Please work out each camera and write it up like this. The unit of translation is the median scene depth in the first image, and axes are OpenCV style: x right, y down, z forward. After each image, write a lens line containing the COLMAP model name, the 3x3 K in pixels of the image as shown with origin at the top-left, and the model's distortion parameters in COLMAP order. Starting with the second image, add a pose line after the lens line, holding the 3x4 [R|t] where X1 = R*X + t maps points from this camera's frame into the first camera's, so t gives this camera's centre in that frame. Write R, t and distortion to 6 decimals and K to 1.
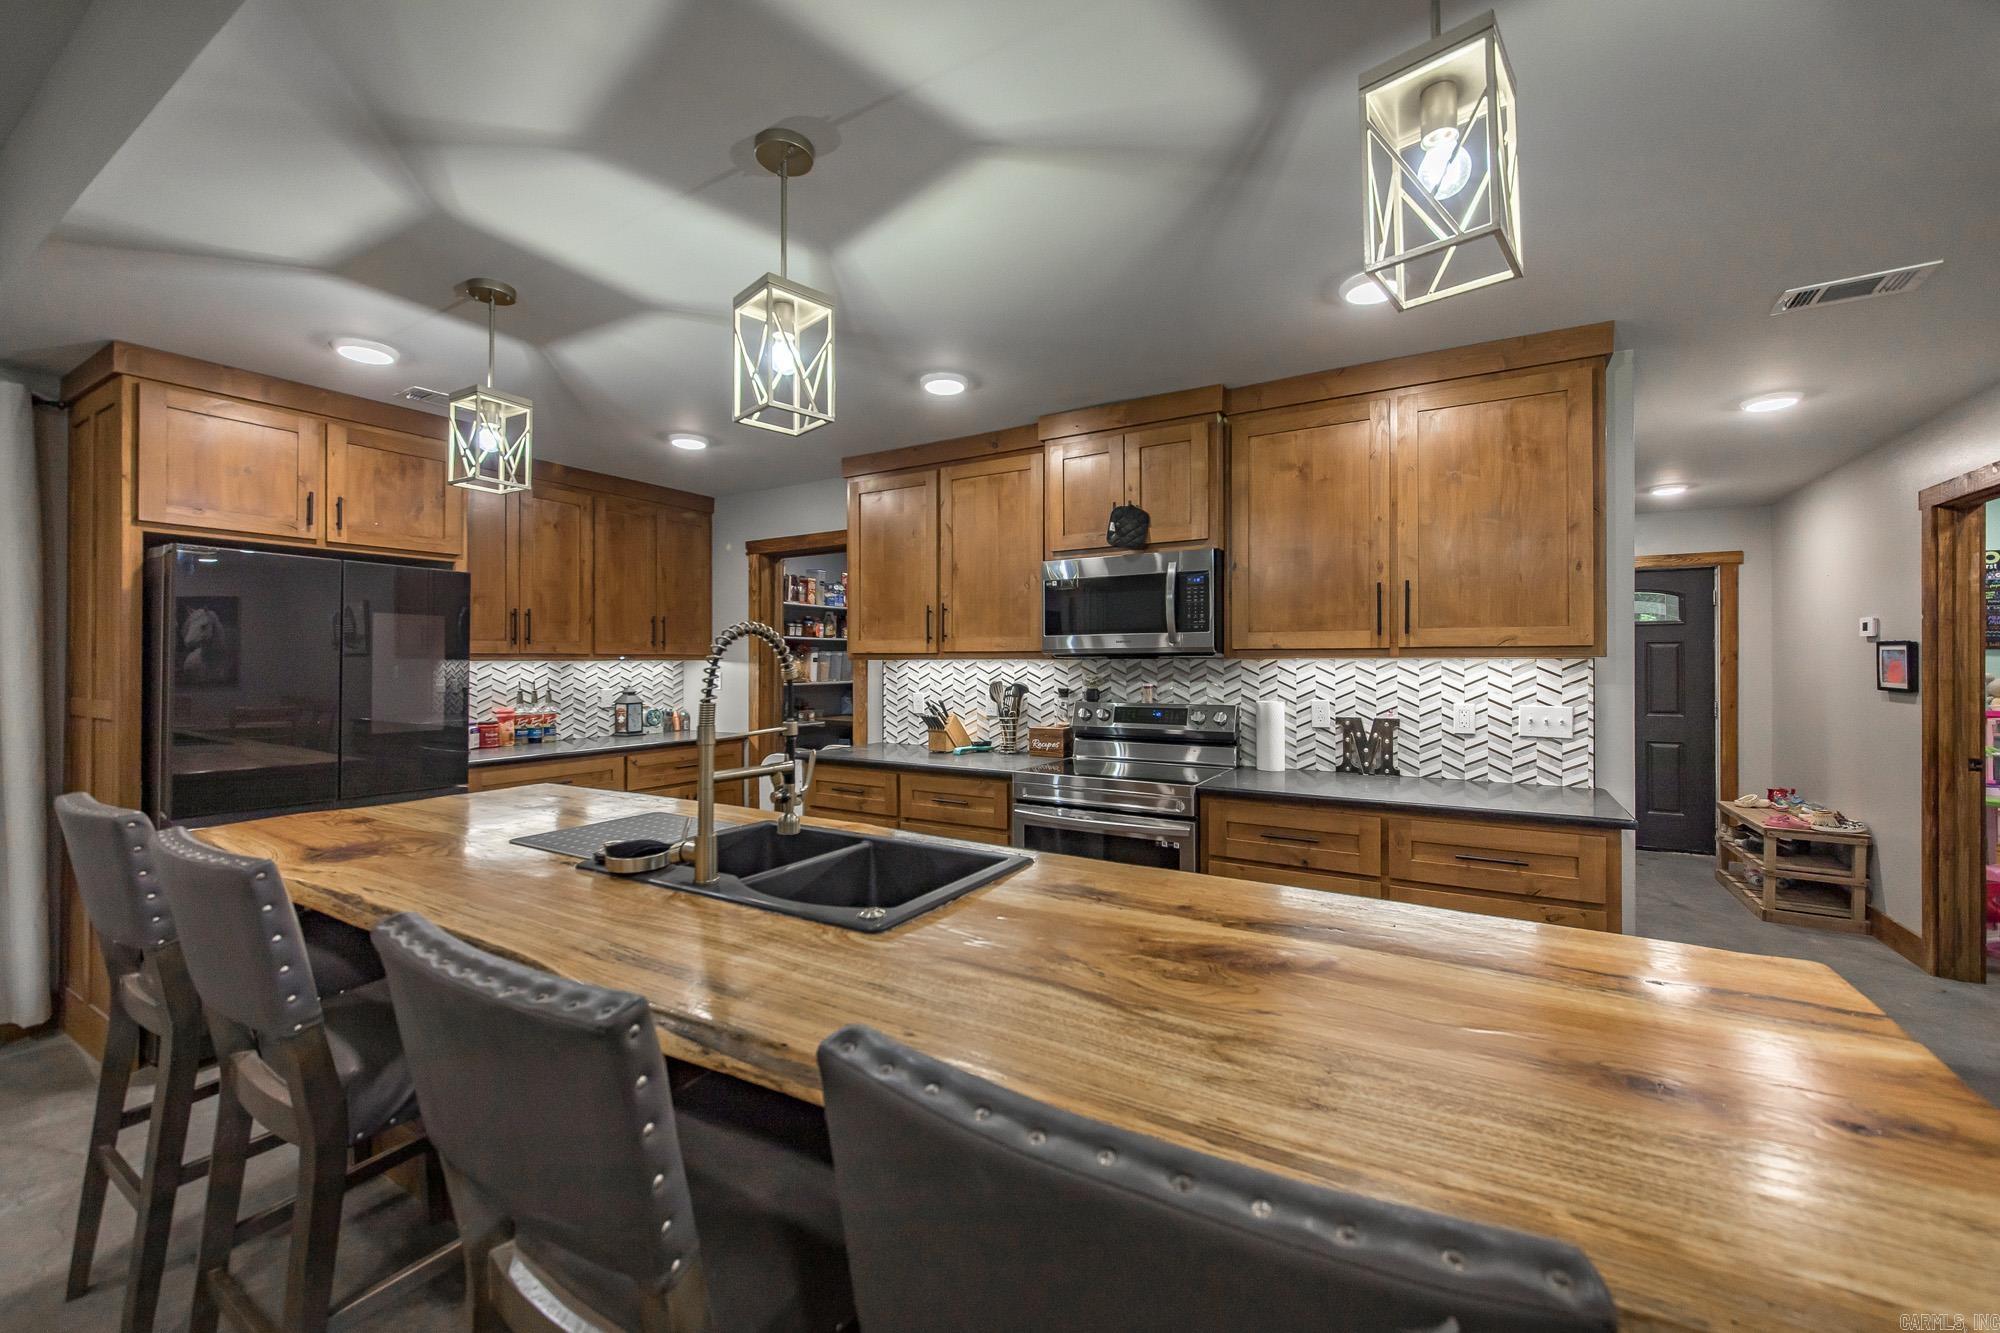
lens RADIAL K [[790.6, 0, 991.3], [0, 790.6, 659.2], [0, 0, 1]] dist [0.002100, 0.000090]
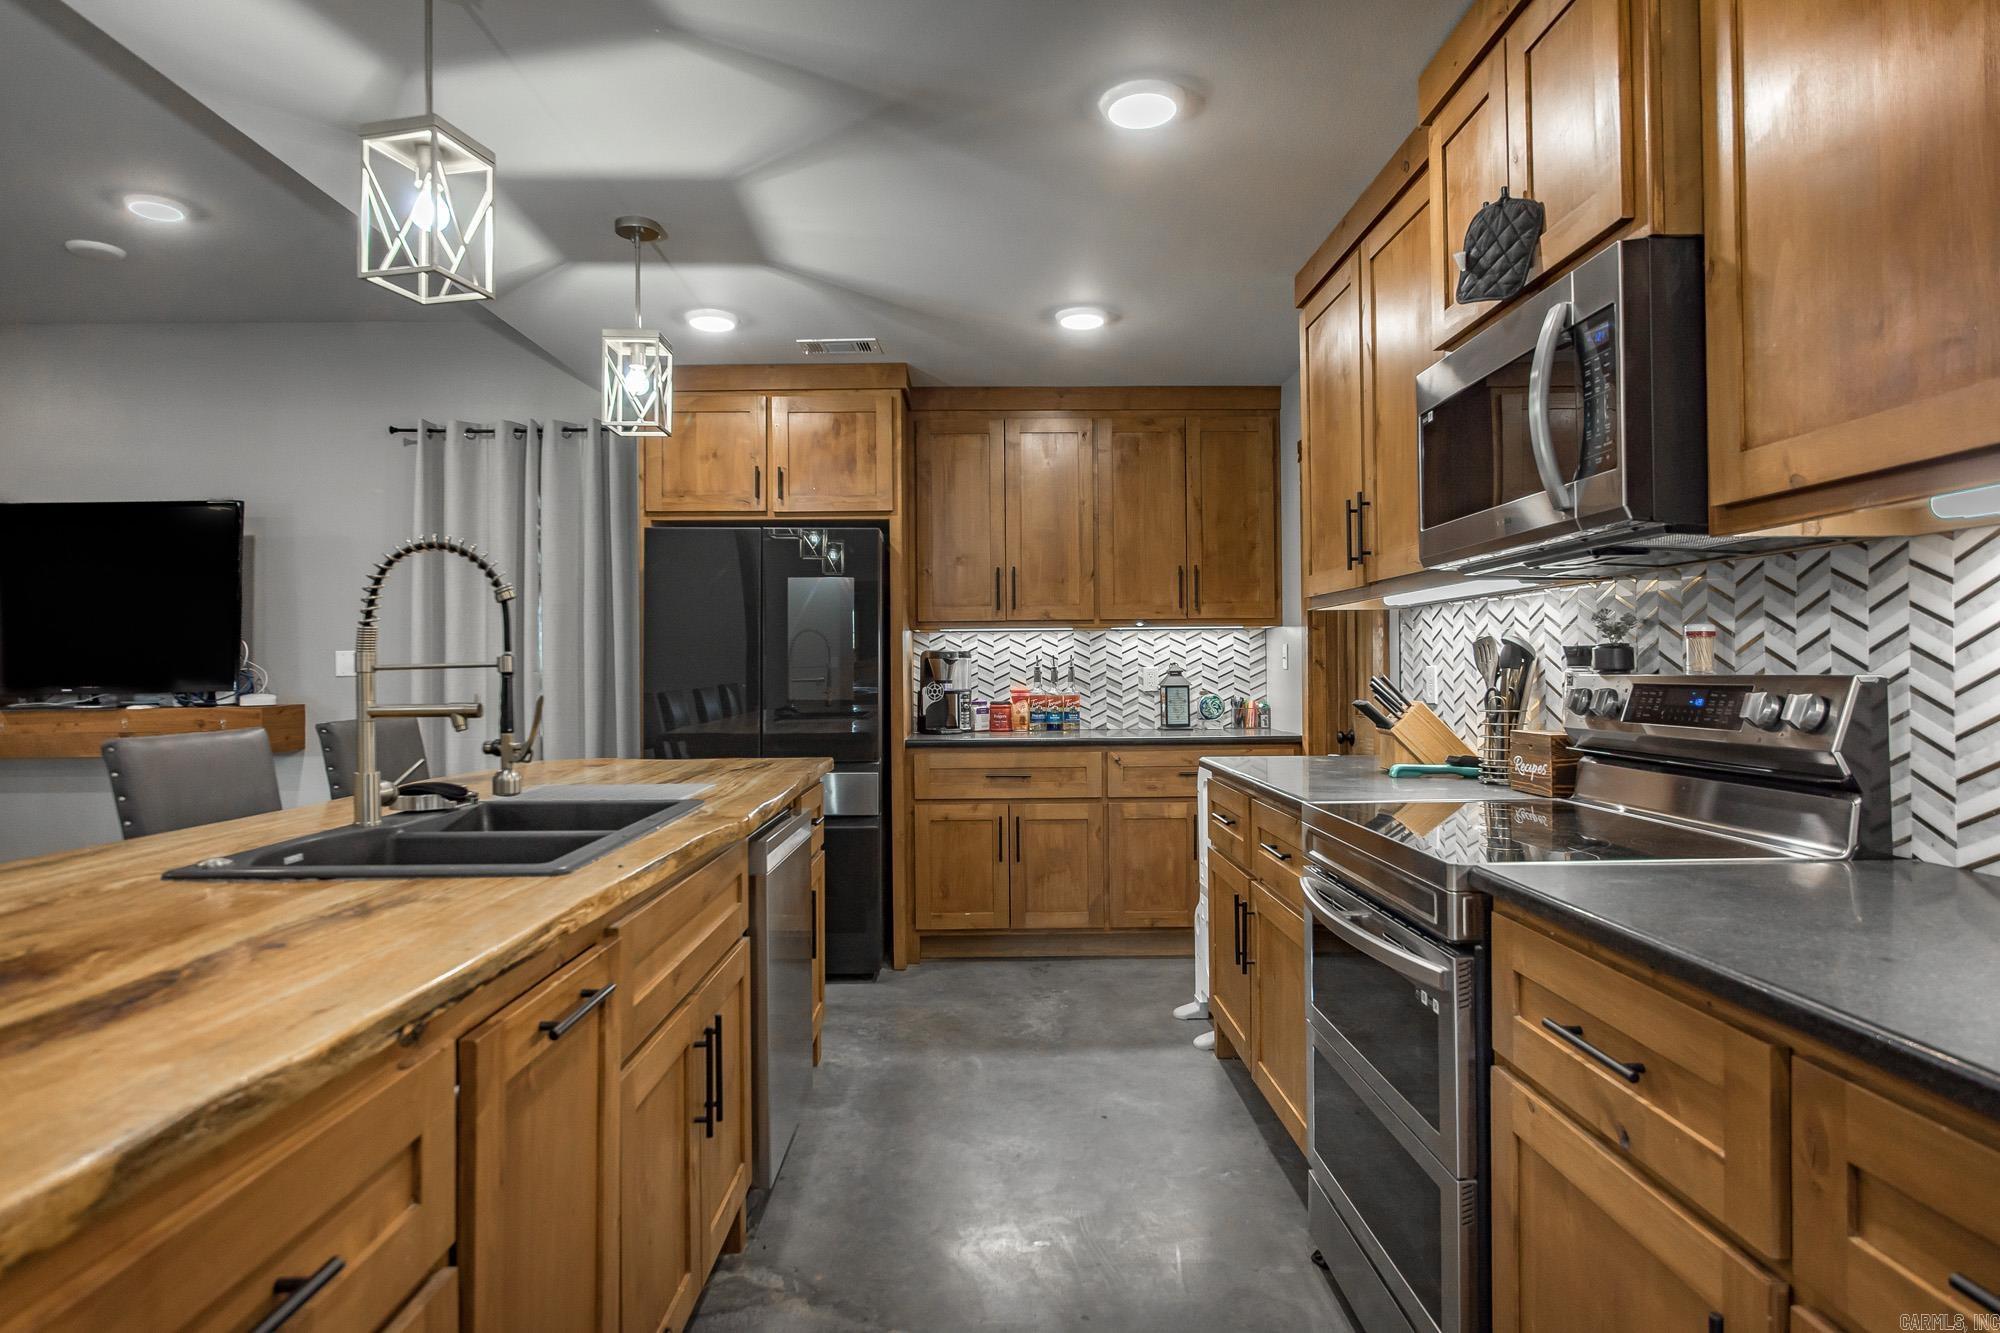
lens RADIAL K [[1124.5, 0, 992.4], [0, 1124.5, 667.2], [0, 0, 1]] dist [-0.012159, 0.001865]
pose [[0.531144, -0.004289, -0.847271, 0.502782], [0.010682, 0.999942, 0.001635, 0.049202], [0.847214, -0.009918, 0.531159, 0.420940]]
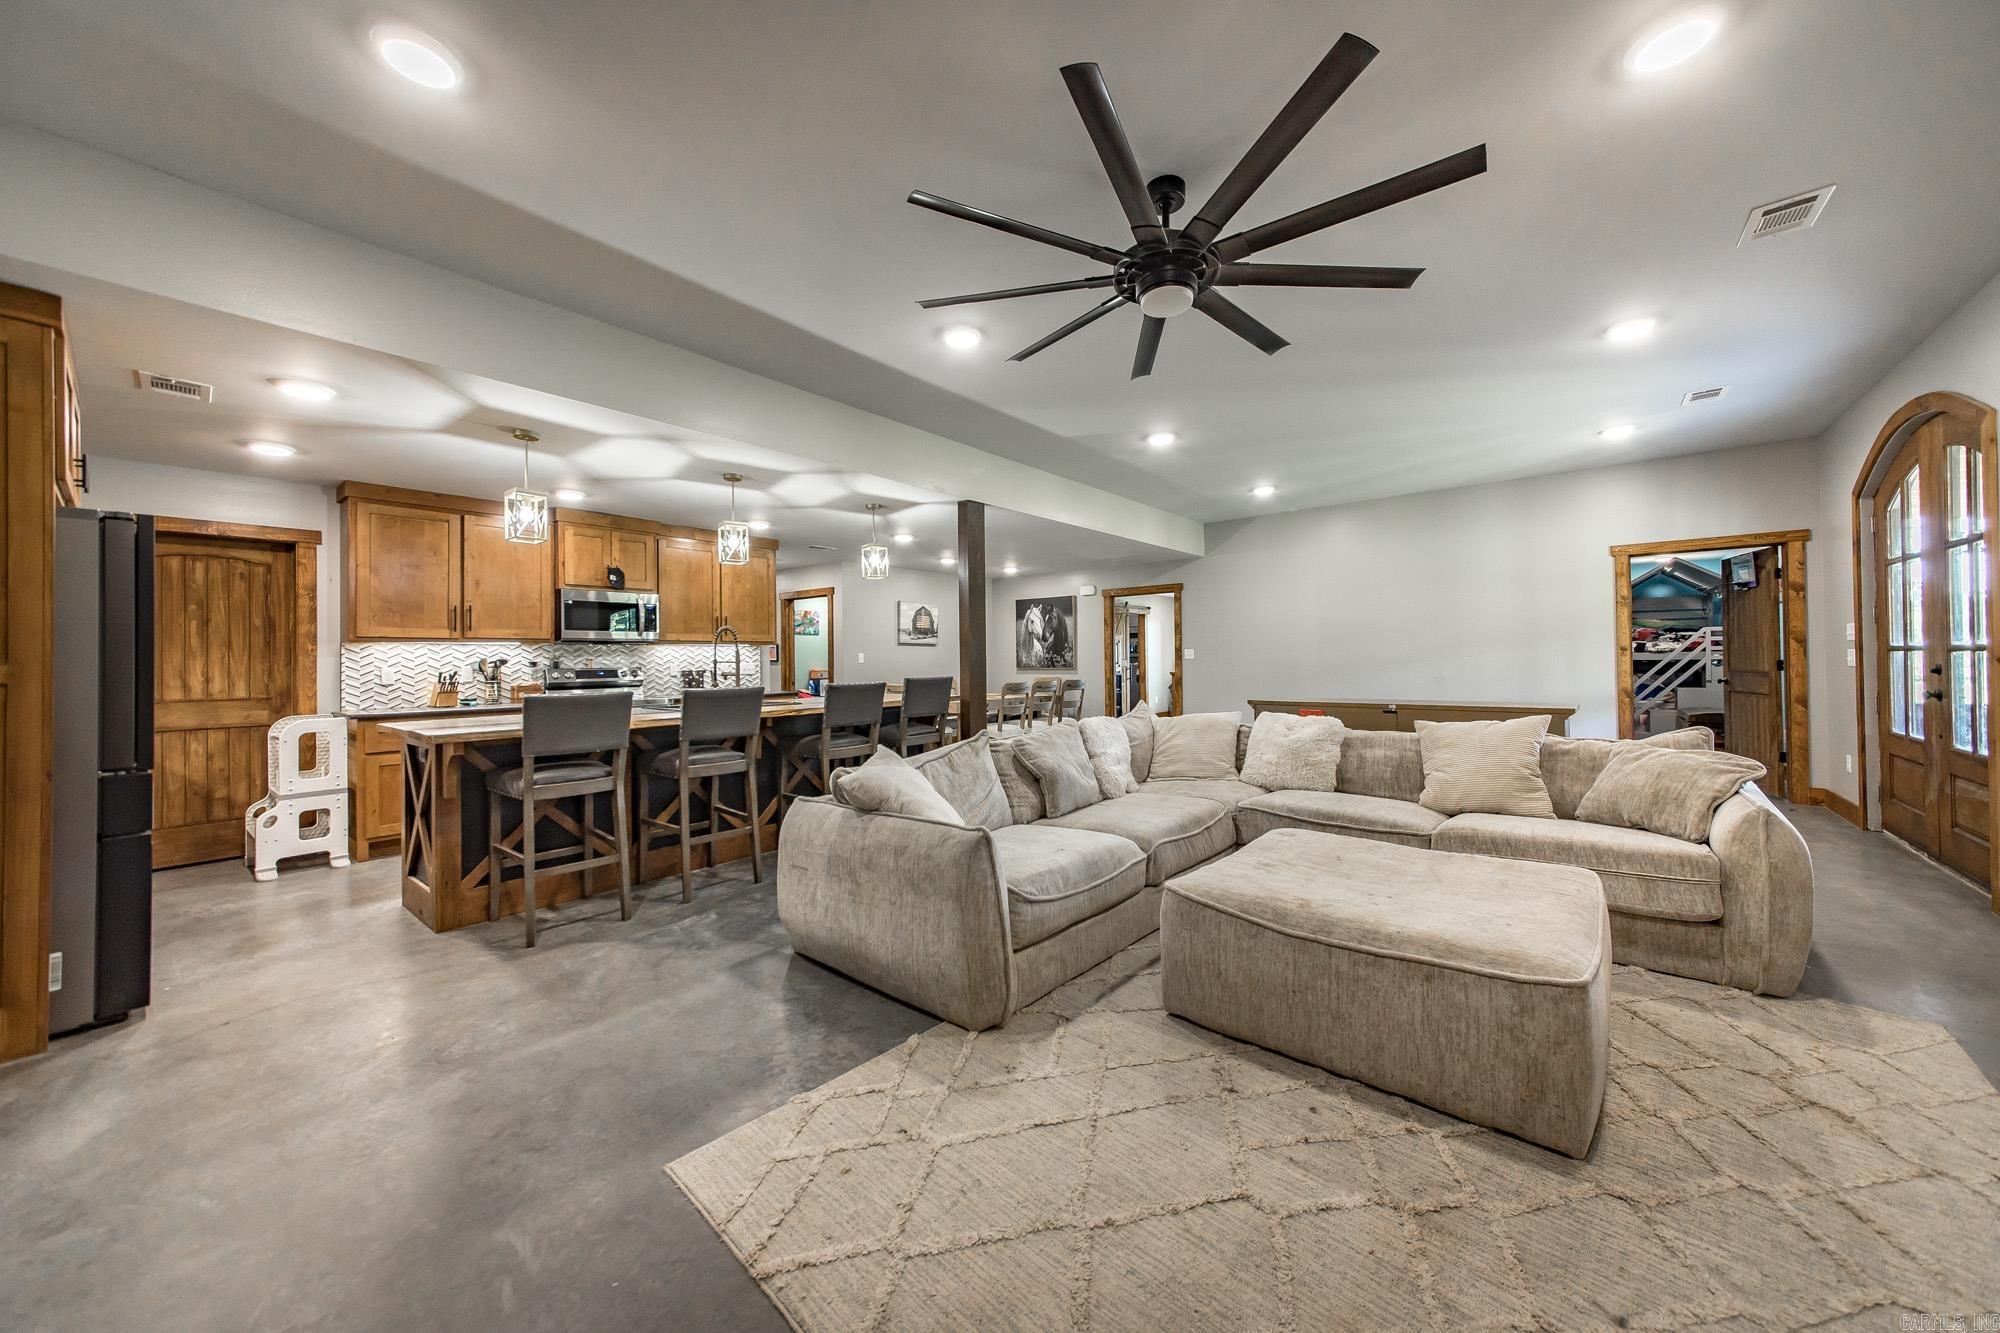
lens RADIAL K [[722.8, 0, 1000.6], [0, 722.8, 650.2], [0, 0, 1]] dist [0.002399, 0.002630]
pose [[0.149518, 0.012788, 0.988676, -1.411399], [0.008234, 0.999866, -0.014178, 0.047435], [-0.988725, 0.010261, 0.149392, -0.227350]]
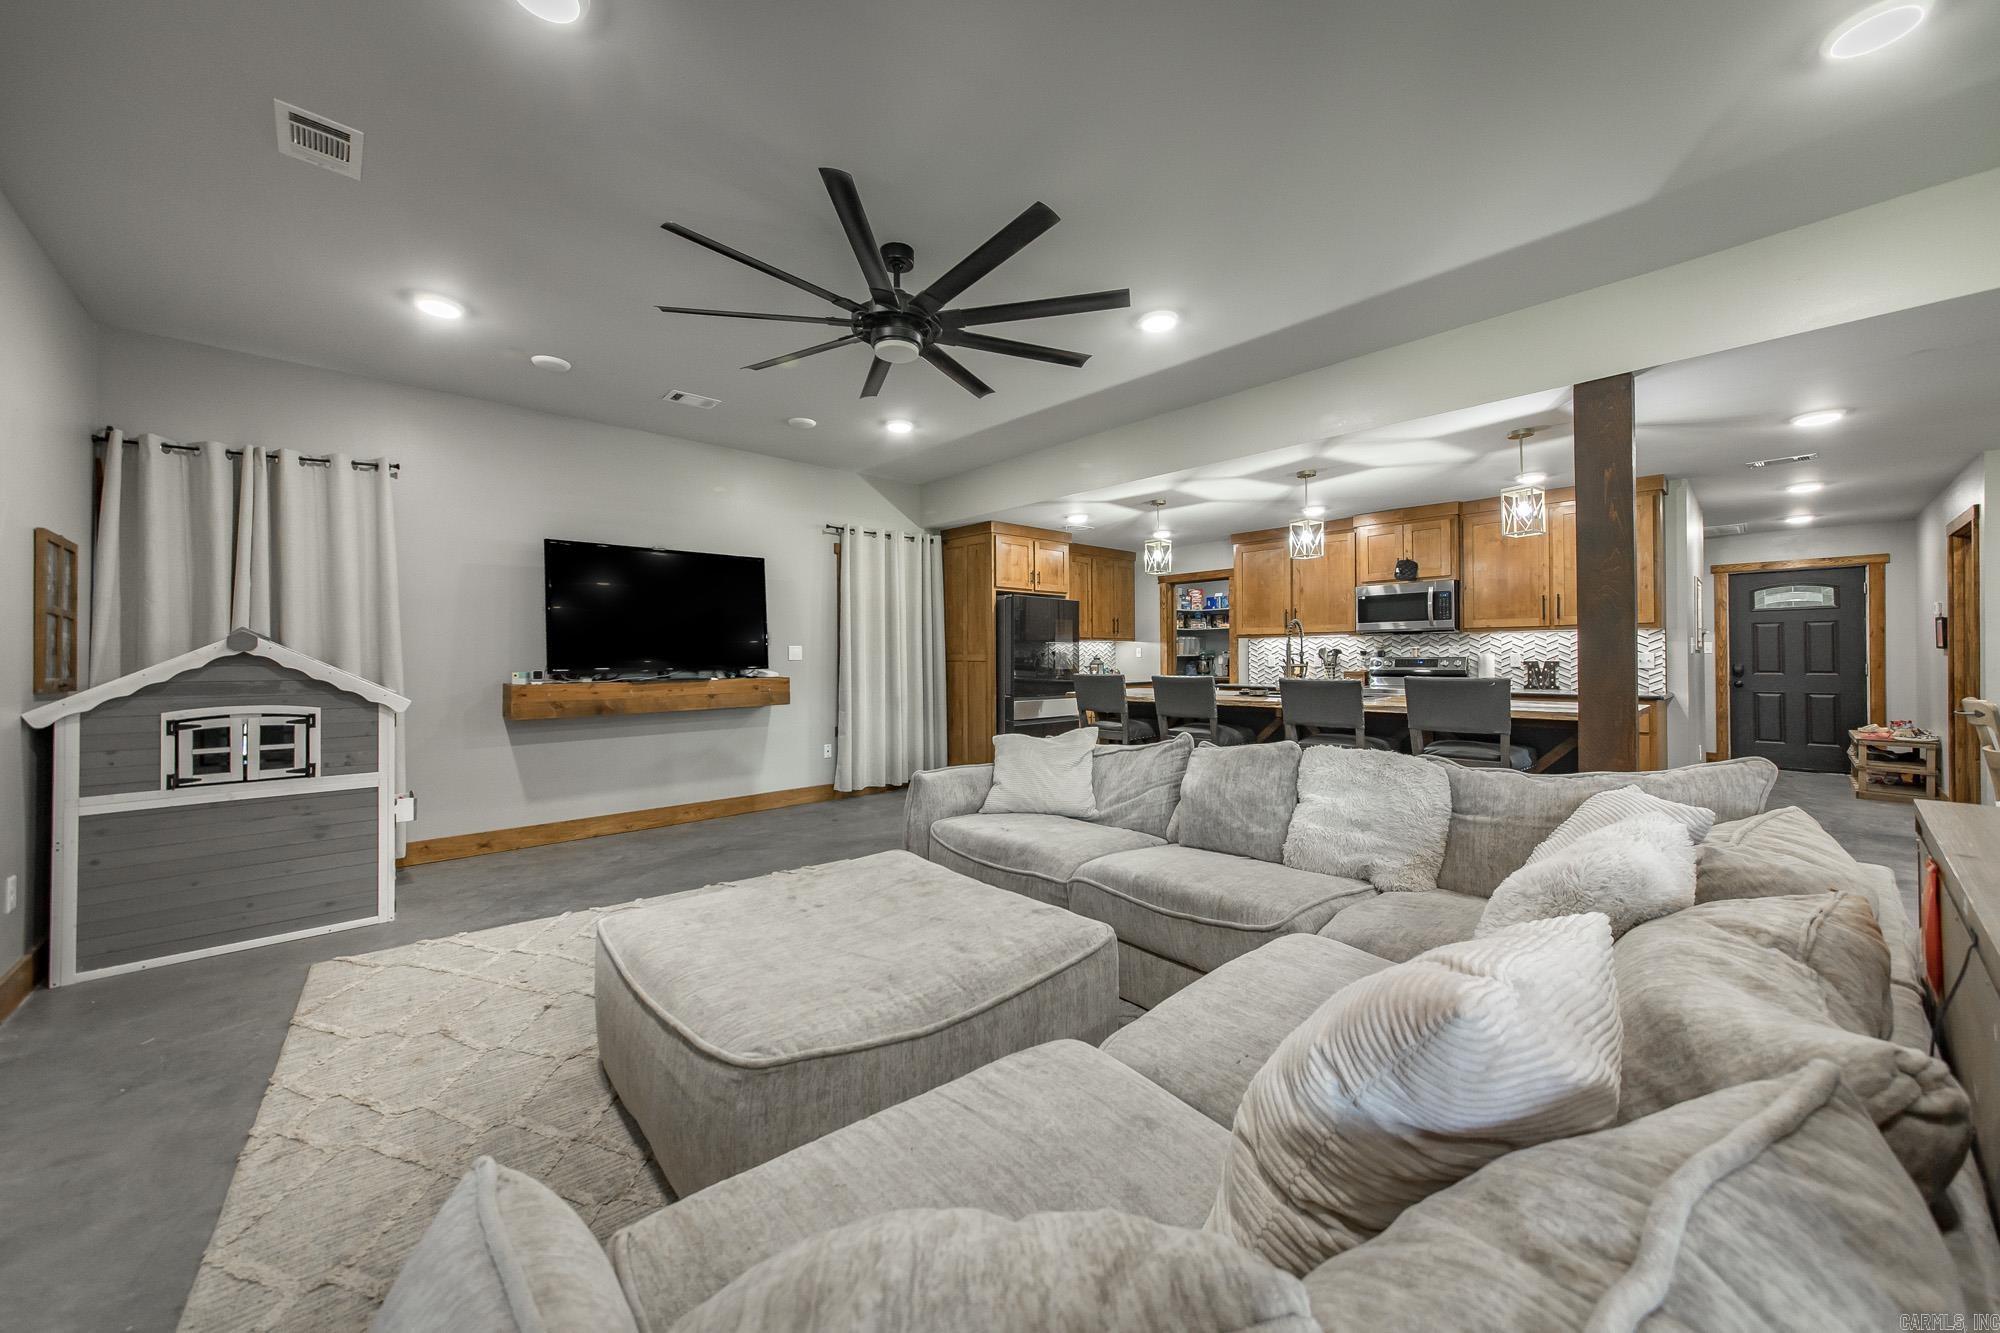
lens RADIAL K [[722.8, 0, 980.1], [0, 722.8, 657.0], [0, 0, 1]] dist [0.002399, 0.002630]
pose [[0.958395, -0.005355, -0.285396, -0.334343], [0.006936, 0.999966, 0.004530, 0.041593], [0.285362, -0.006321, 0.958399, -1.068290]]
